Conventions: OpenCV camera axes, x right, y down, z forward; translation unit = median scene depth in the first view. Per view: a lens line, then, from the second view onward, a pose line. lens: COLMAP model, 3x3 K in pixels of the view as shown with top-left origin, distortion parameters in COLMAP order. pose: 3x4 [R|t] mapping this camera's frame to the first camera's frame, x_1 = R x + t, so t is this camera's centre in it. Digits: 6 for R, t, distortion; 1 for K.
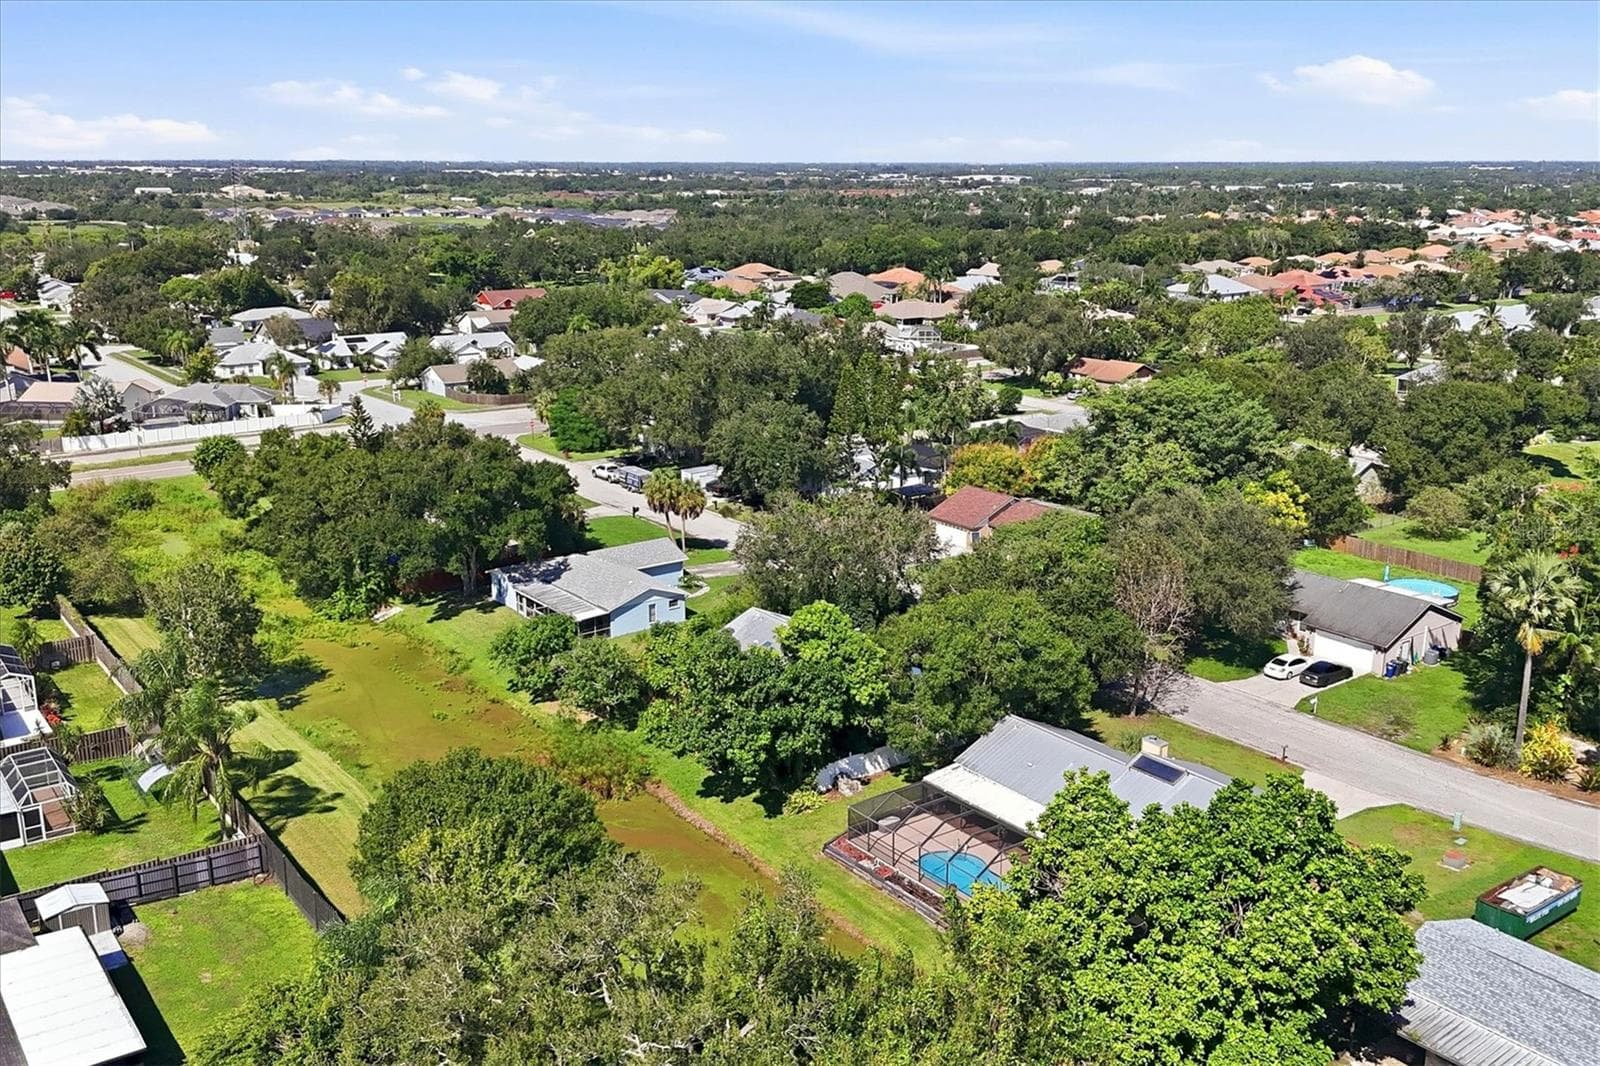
lens RADIAL K [[1407.9, 0, 800.0], [0, 1407.9, 533.0], [0, 0, 1]] dist [0.130389, -0.229718]
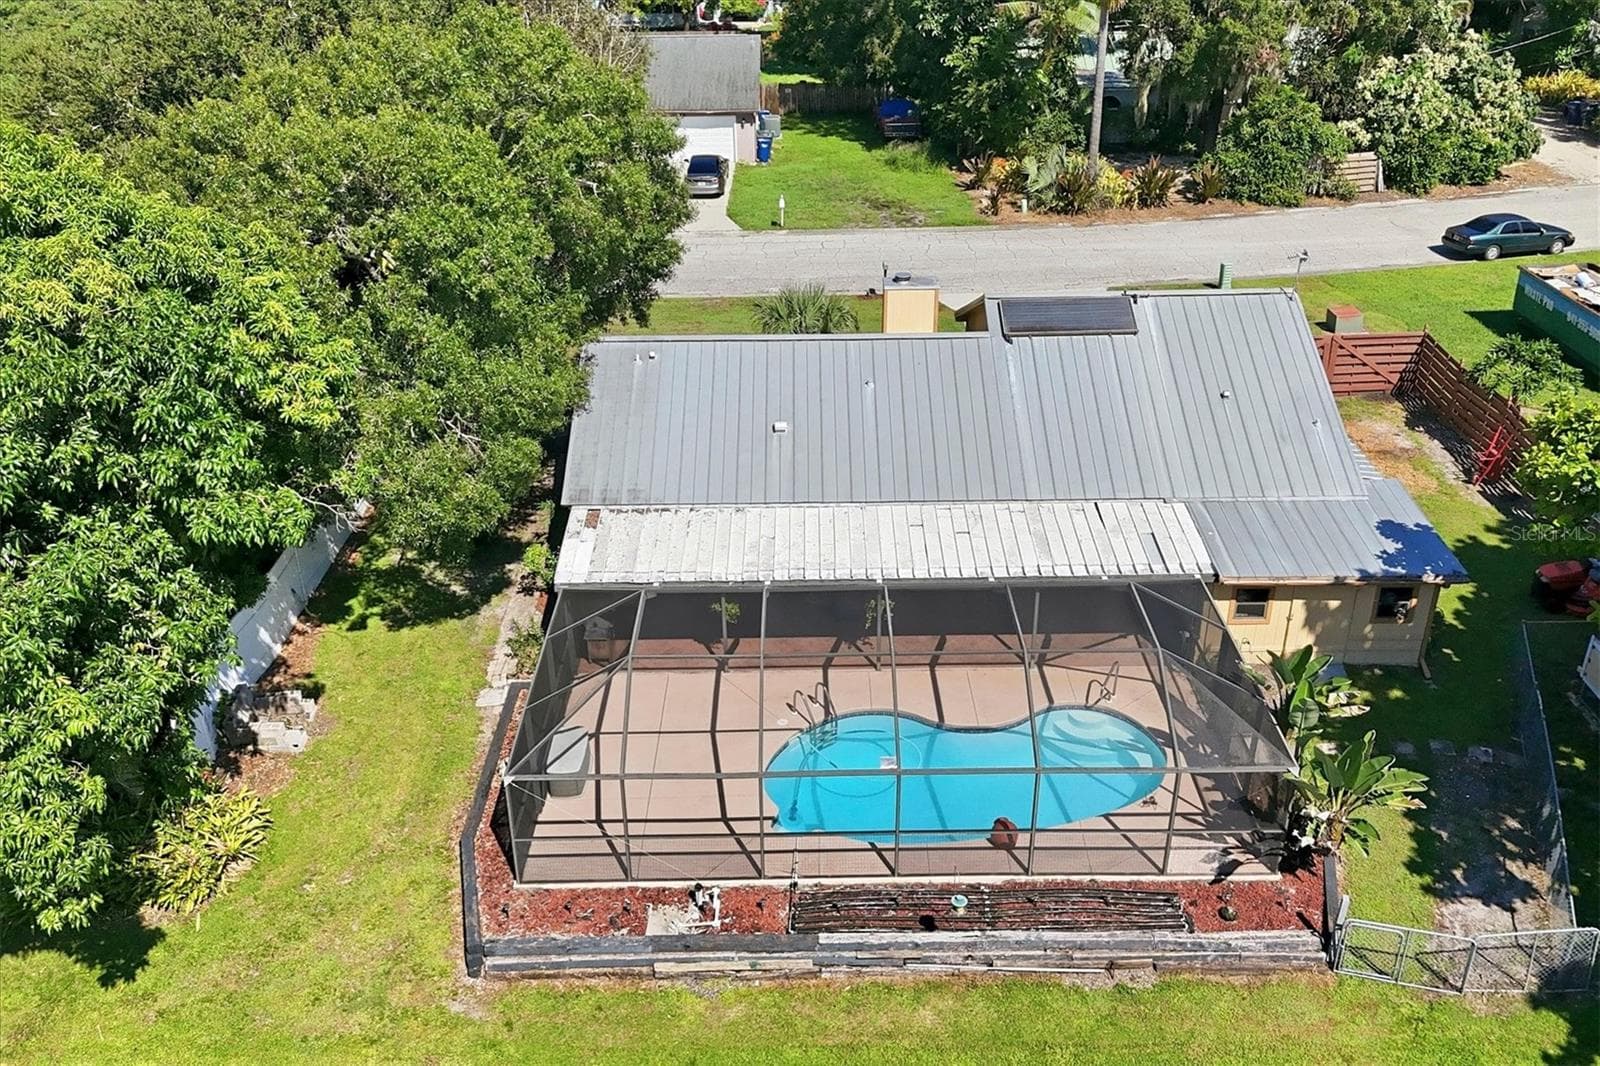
lens RADIAL K [[1407.9, 0, 800.0], [0, 1407.9, 533.0], [0, 0, 1]] dist [0.130389, -0.229718]
pose [[0.603206, -0.385099, 0.698456, -0.058115], [0.222916, 0.922215, 0.315955, 0.043966], [-0.765801, -0.034889, 0.642131, 0.445578]]
